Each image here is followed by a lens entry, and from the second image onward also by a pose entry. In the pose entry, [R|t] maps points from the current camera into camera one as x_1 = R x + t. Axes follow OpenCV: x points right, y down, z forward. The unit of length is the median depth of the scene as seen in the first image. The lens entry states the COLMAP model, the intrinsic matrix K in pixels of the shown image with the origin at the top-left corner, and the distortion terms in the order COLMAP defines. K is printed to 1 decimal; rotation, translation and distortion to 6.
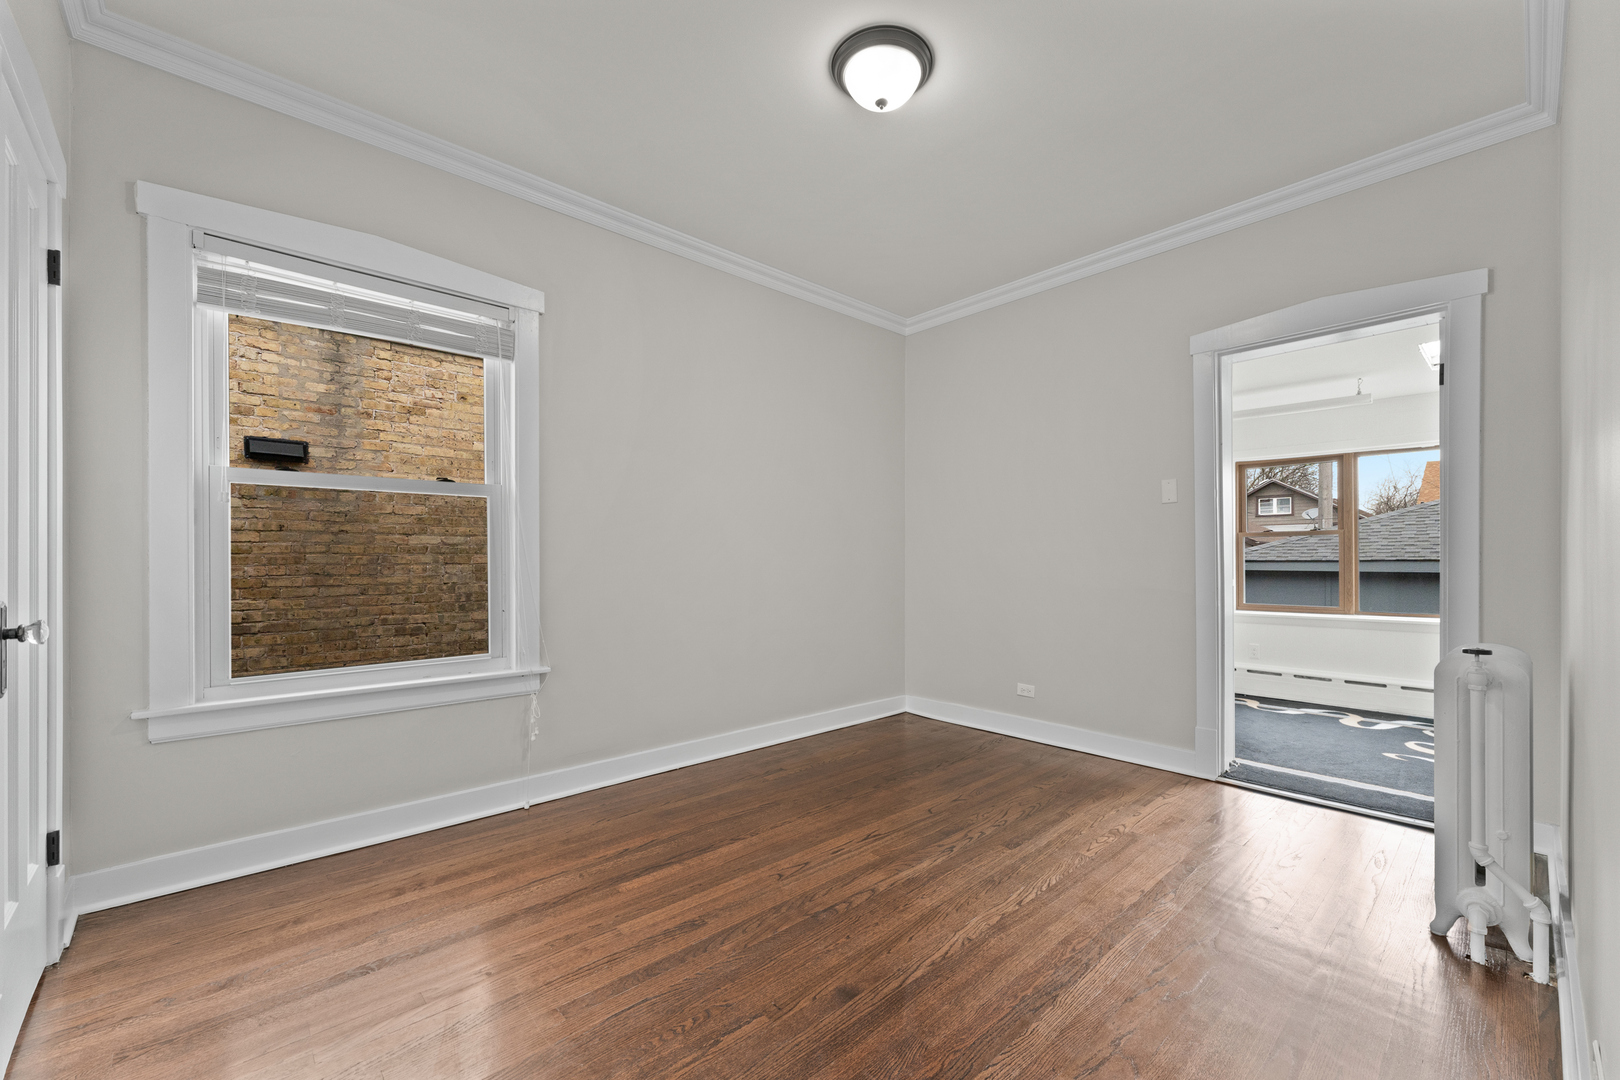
lens RADIAL K [[661.9, 0, 819.6], [0, 661.9, 537.8], [0, 0, 1]] dist [0.011648, 0.000204]
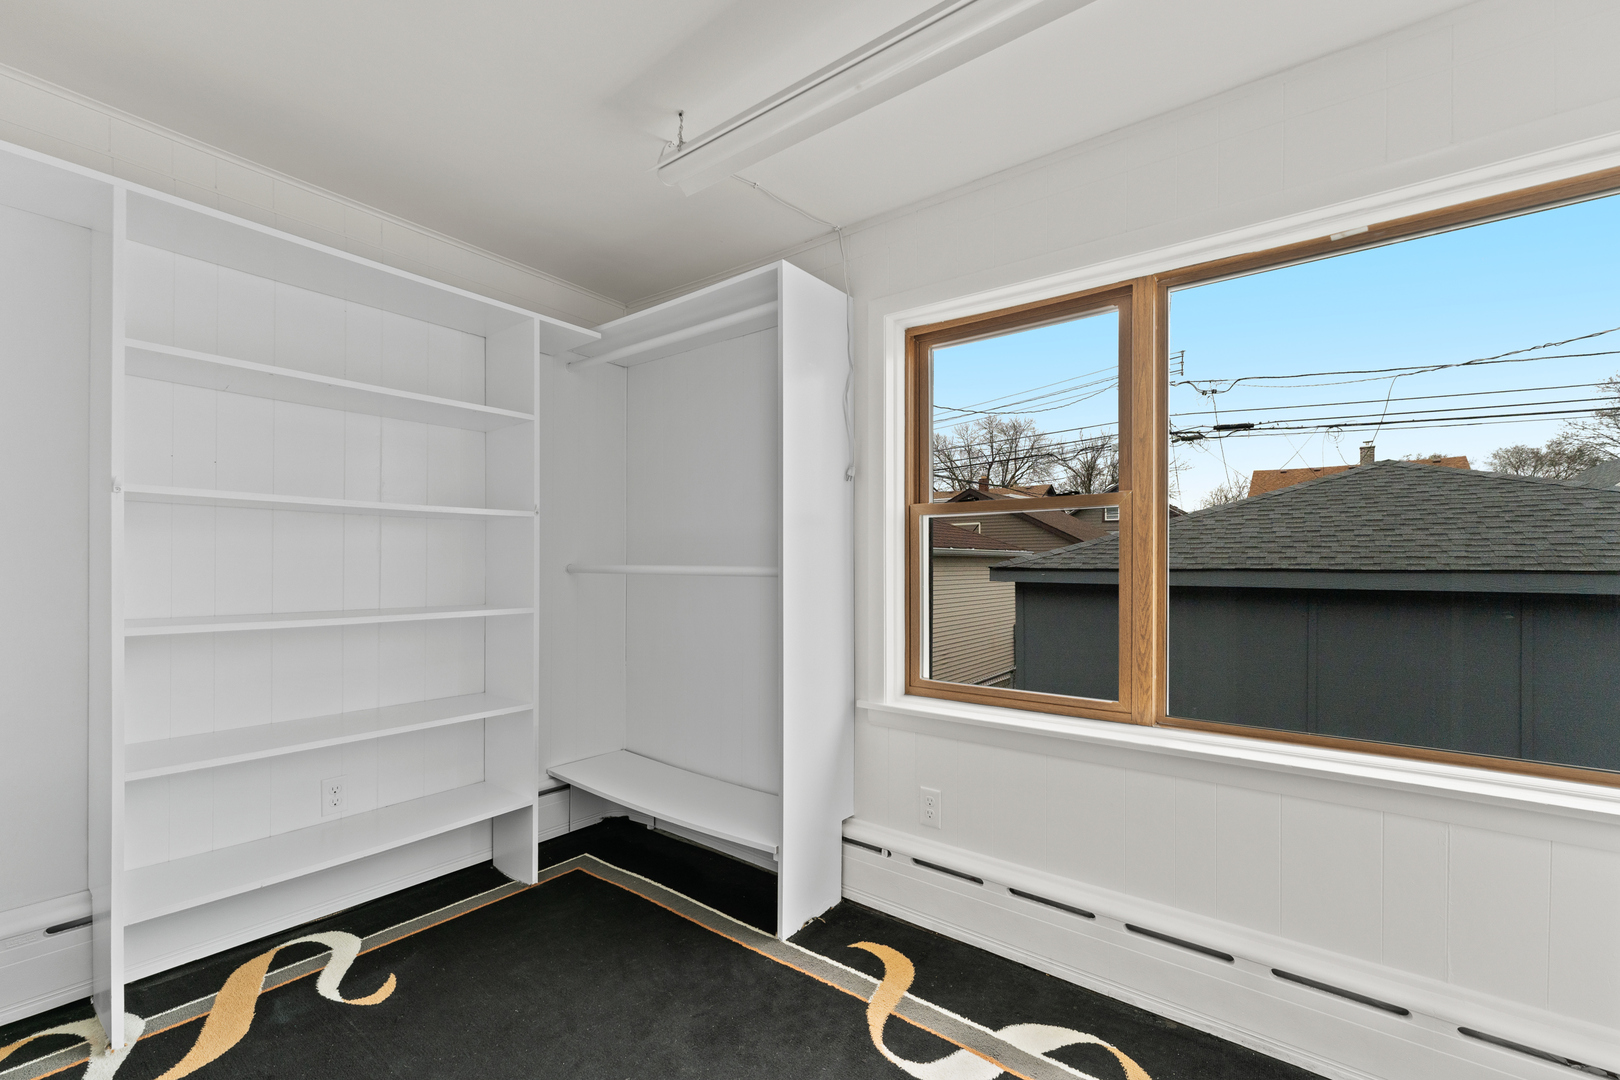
lens RADIAL K [[661.9, 0, 805.9], [0, 661.9, 554.8], [0, 0, 1]] dist [0.011648, 0.000204]
pose [[0.988833, 0.001128, 0.149020, 0.513061], [-0.003698, 0.999849, 0.016973, 0.014317], [-0.148979, -0.017335, 0.988688, 0.614484]]
